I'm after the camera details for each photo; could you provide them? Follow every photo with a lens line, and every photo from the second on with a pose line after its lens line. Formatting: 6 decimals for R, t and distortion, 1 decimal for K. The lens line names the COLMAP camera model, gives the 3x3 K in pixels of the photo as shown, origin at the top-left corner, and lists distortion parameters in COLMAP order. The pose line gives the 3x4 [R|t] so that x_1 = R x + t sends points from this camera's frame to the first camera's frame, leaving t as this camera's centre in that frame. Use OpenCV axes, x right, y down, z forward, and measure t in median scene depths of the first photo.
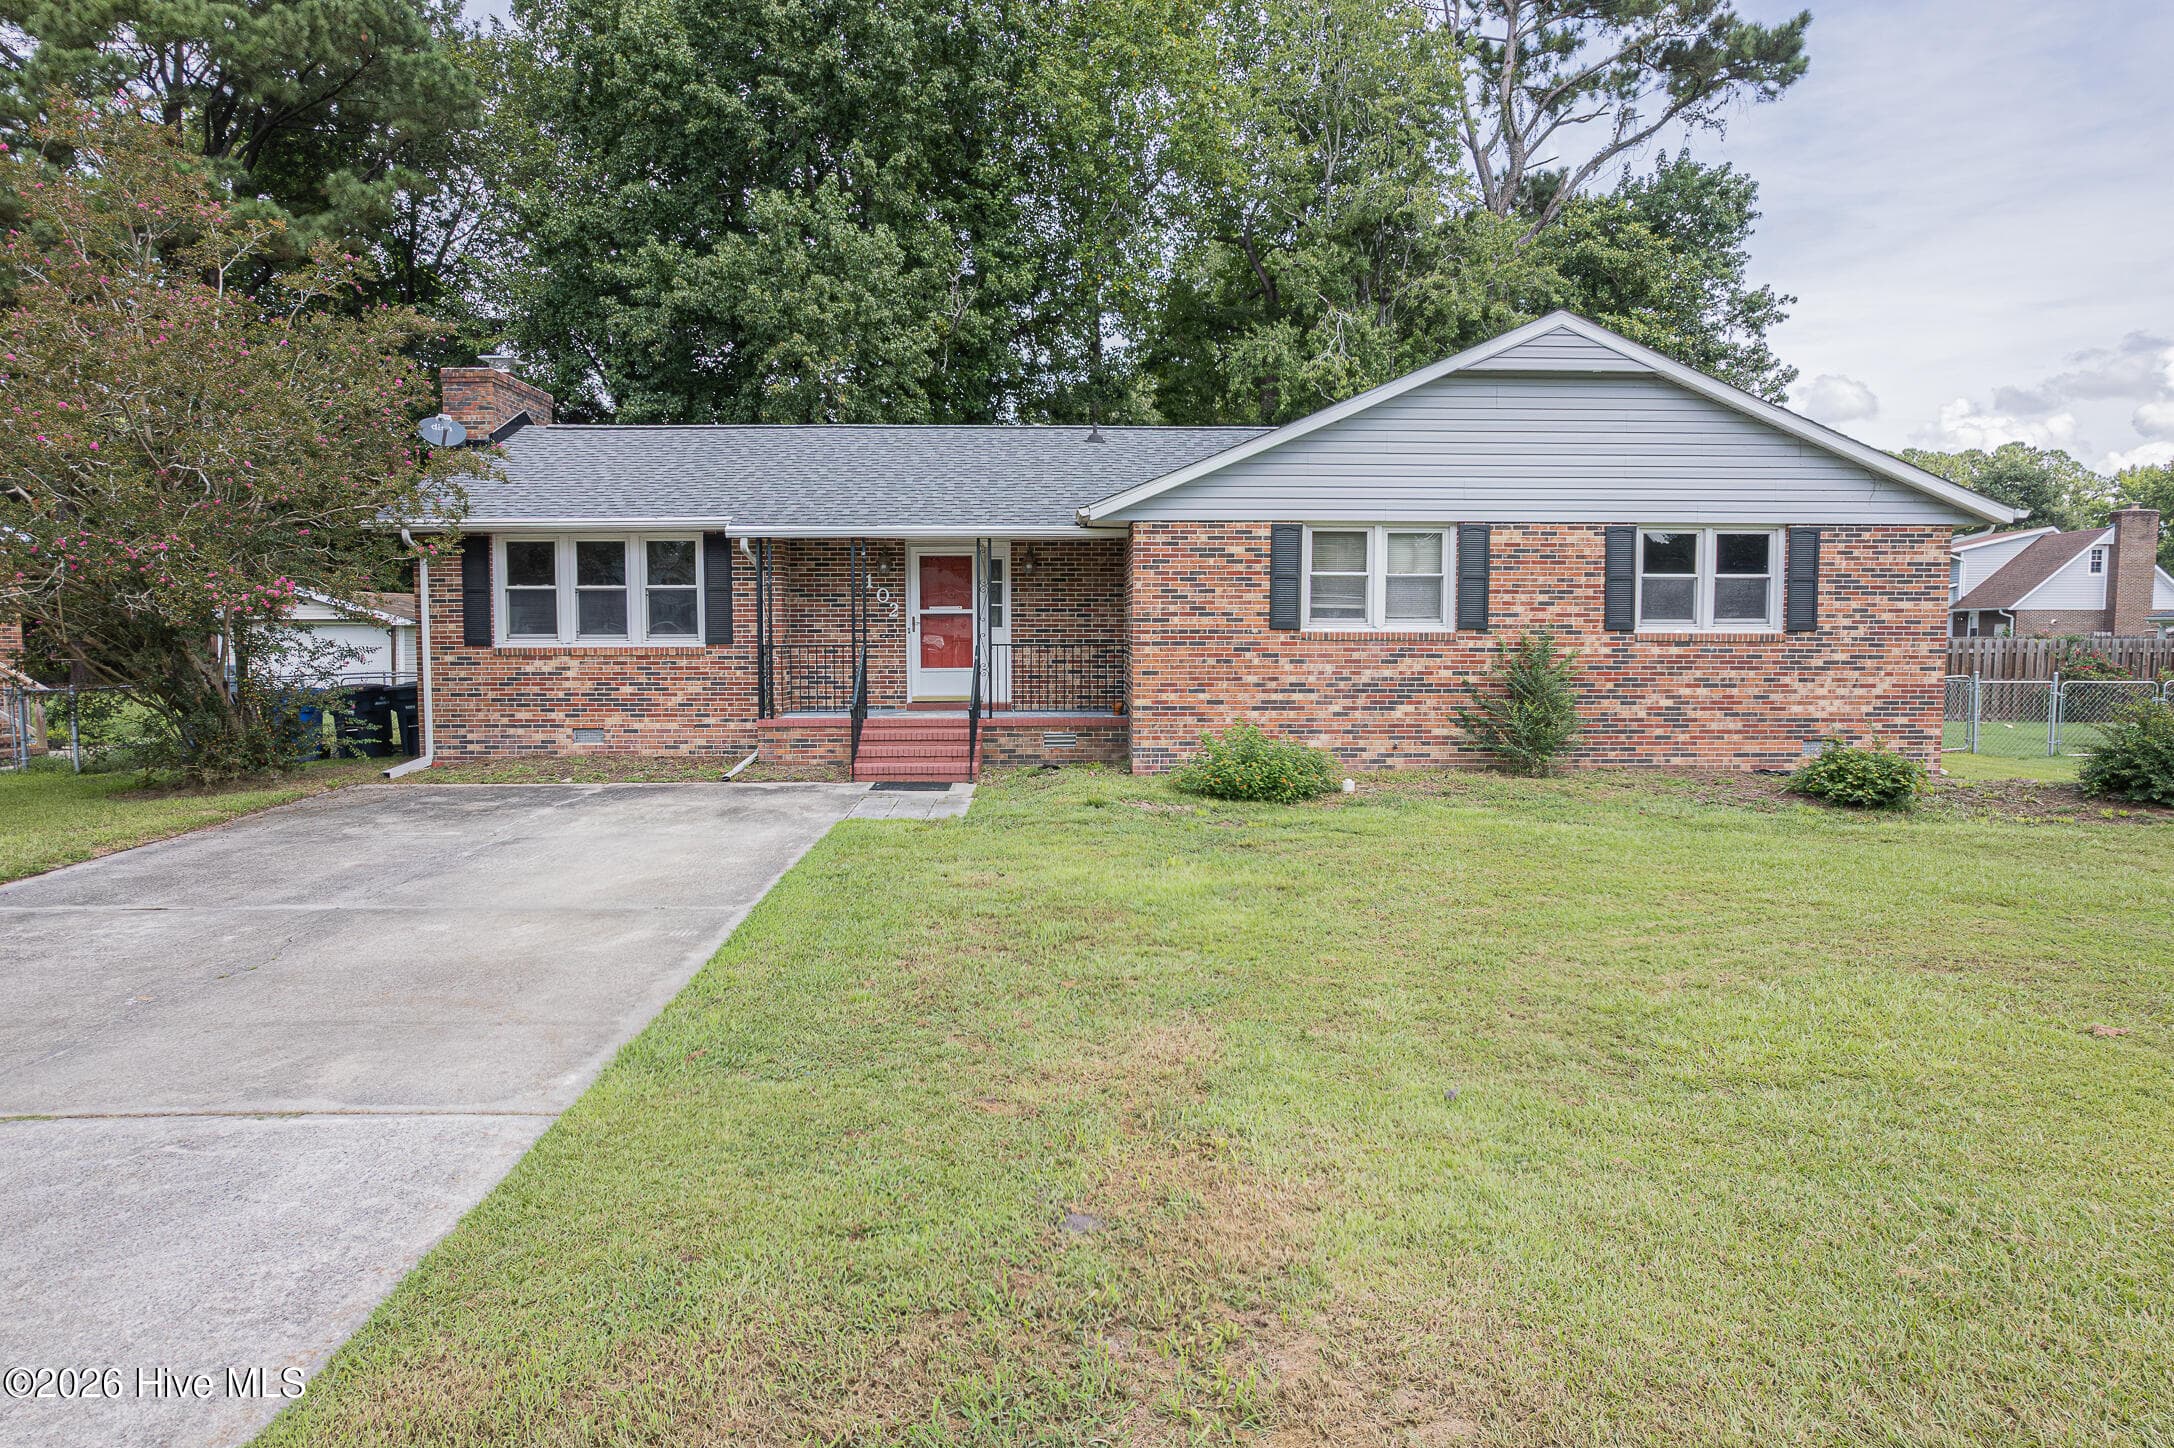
lens RADIAL K [[1390.2, 0, 1089.3], [0, 1390.2, 730.3], [0, 0, 1]] dist [-0.074834, 0.079393]
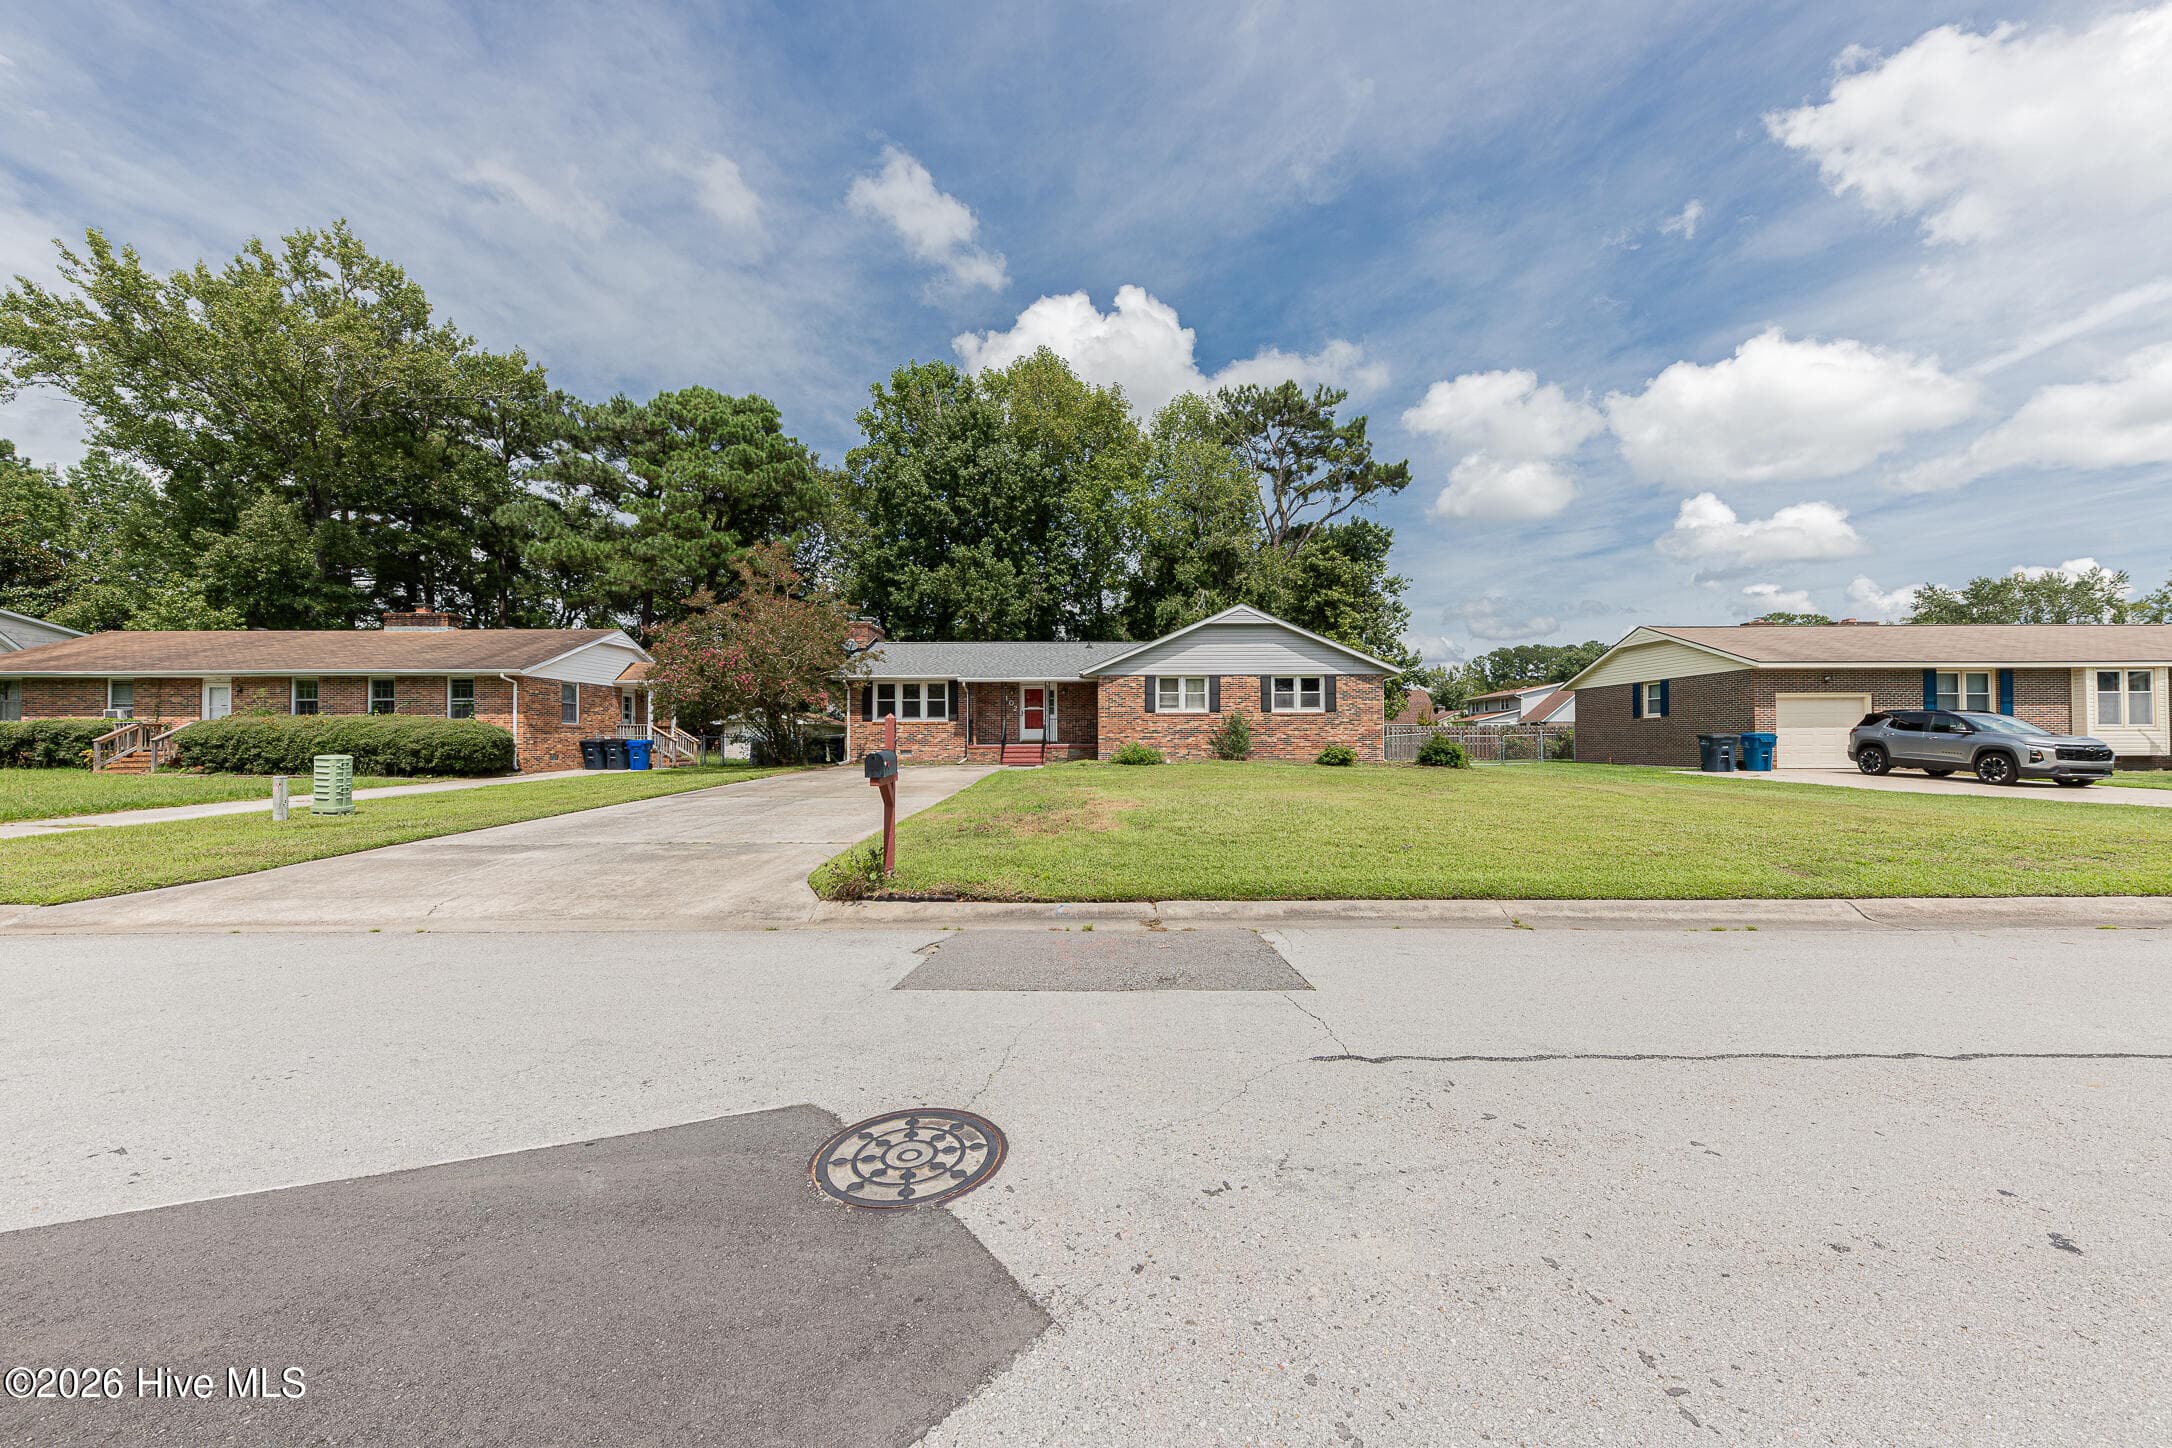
lens RADIAL K [[744.6, 0, 1094.9], [0, 744.6, 741.8], [0, 0, 1]] dist [0.002566, -0.000017]
pose [[0.999849, -0.003867, -0.016963, 0.049228], [0.002544, 0.997001, -0.077352, 0.107076], [0.017211, 0.077297, 0.996860, -0.539240]]
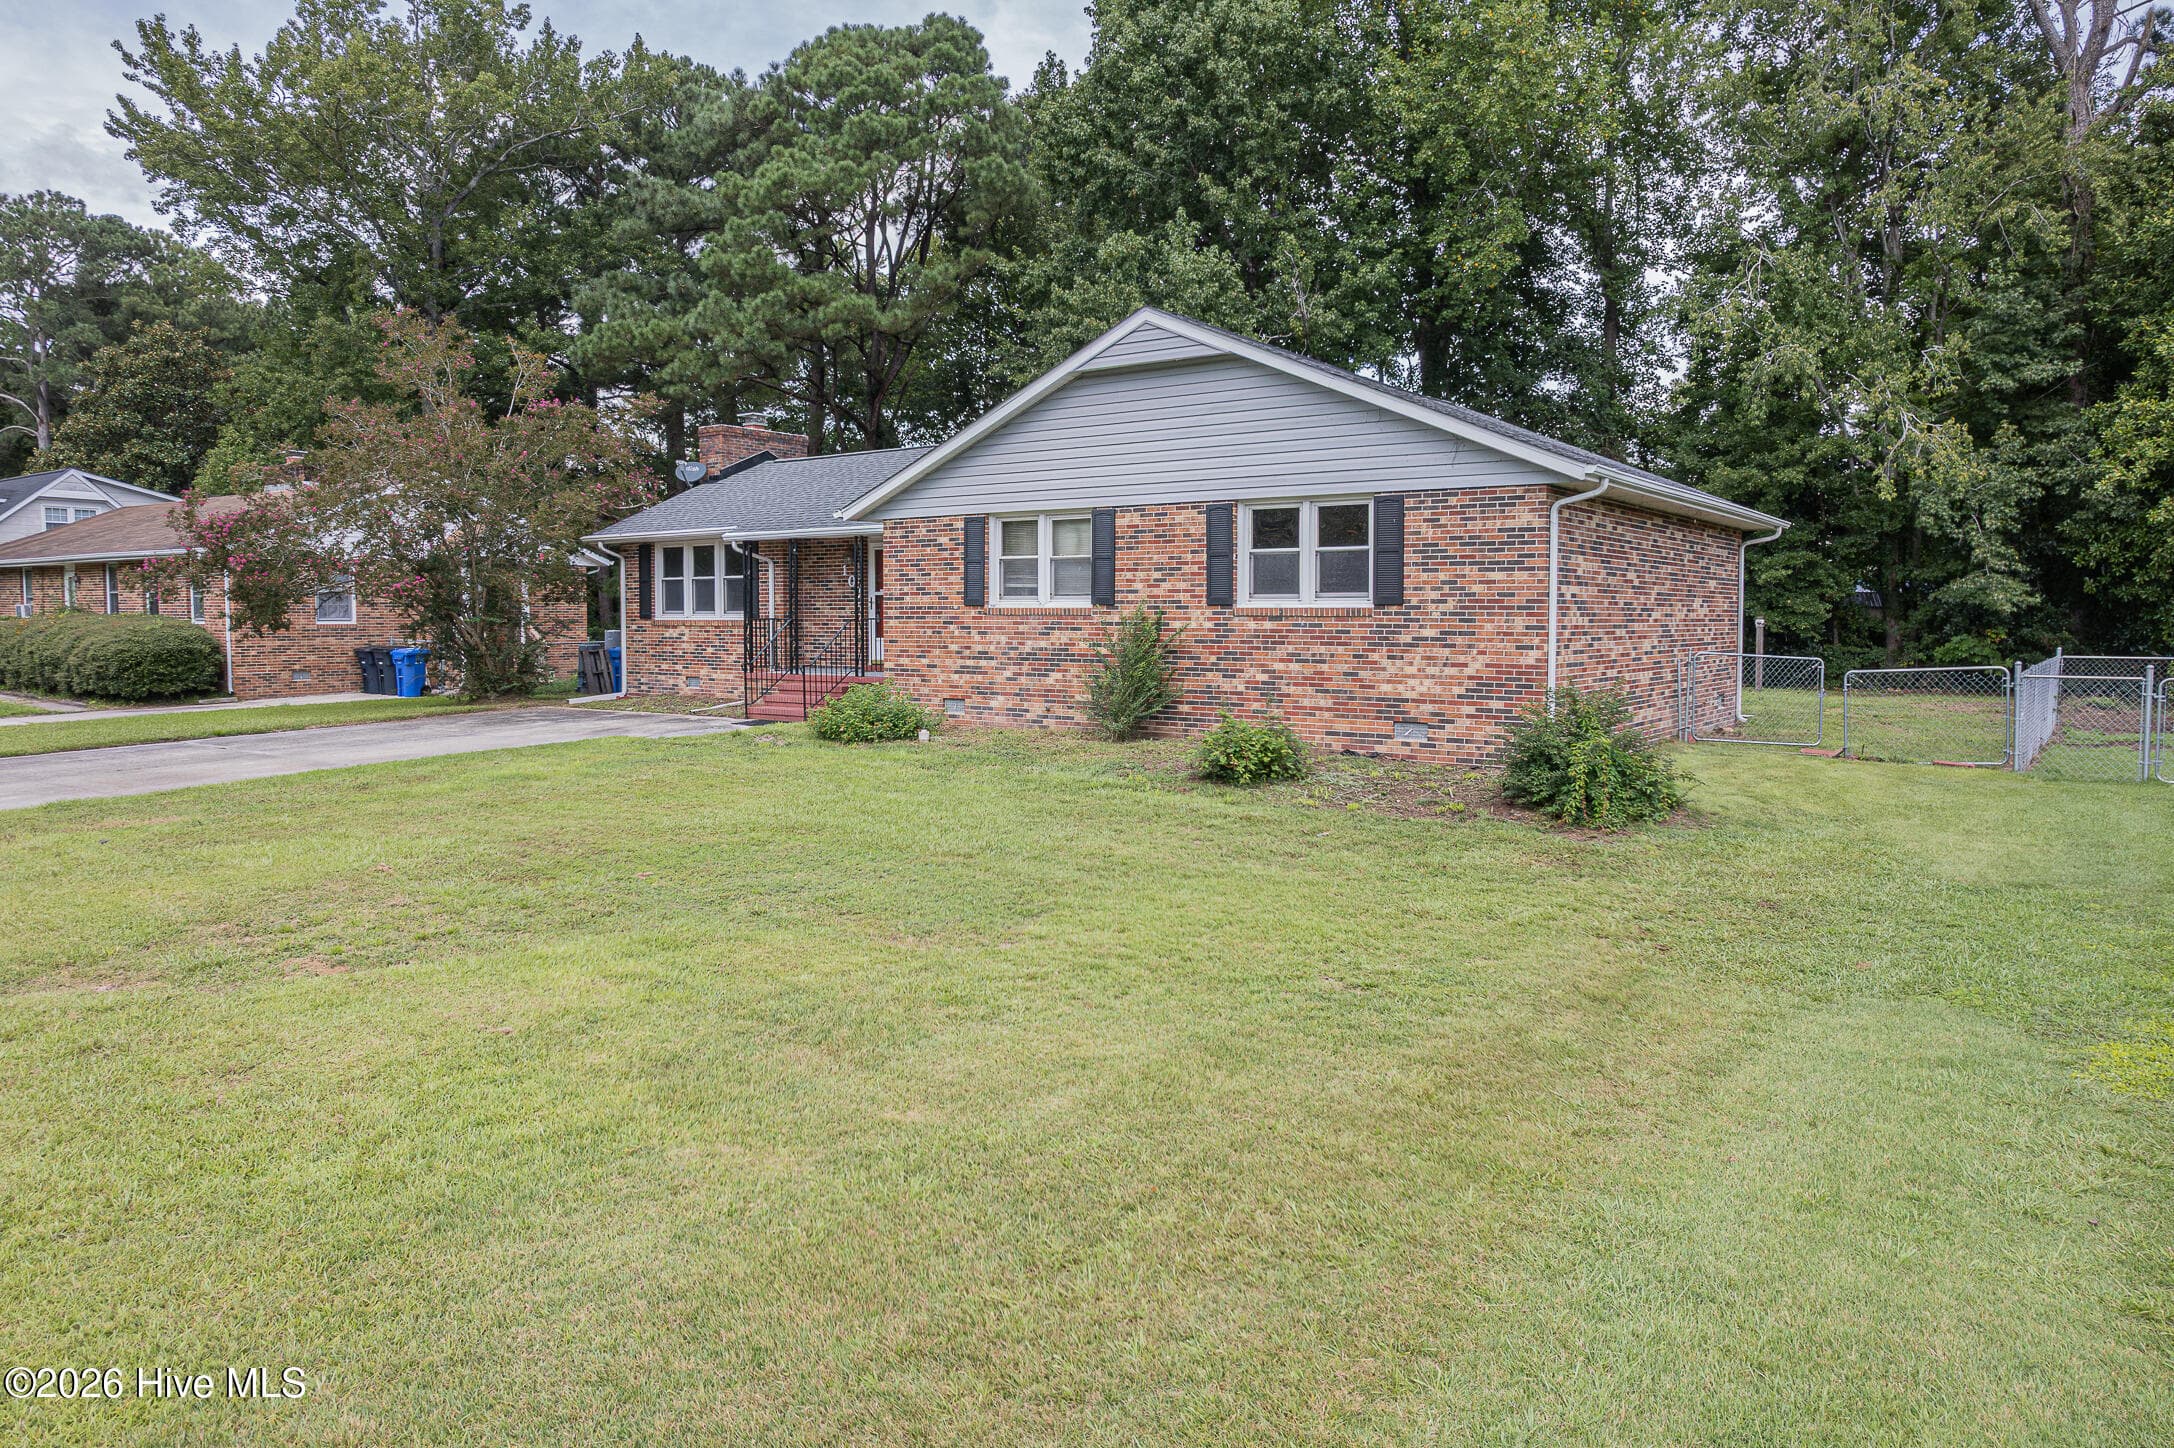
lens RADIAL K [[1410.6, 0, 1091.2], [0, 1410.6, 714.2], [0, 0, 1]] dist [-0.079940, 0.091147]
pose [[0.792625, 0.044301, -0.608098, 0.916182], [-0.047005, 0.998828, 0.011498, 0.001052], [0.607895, 0.019470, 0.793779, 0.103919]]
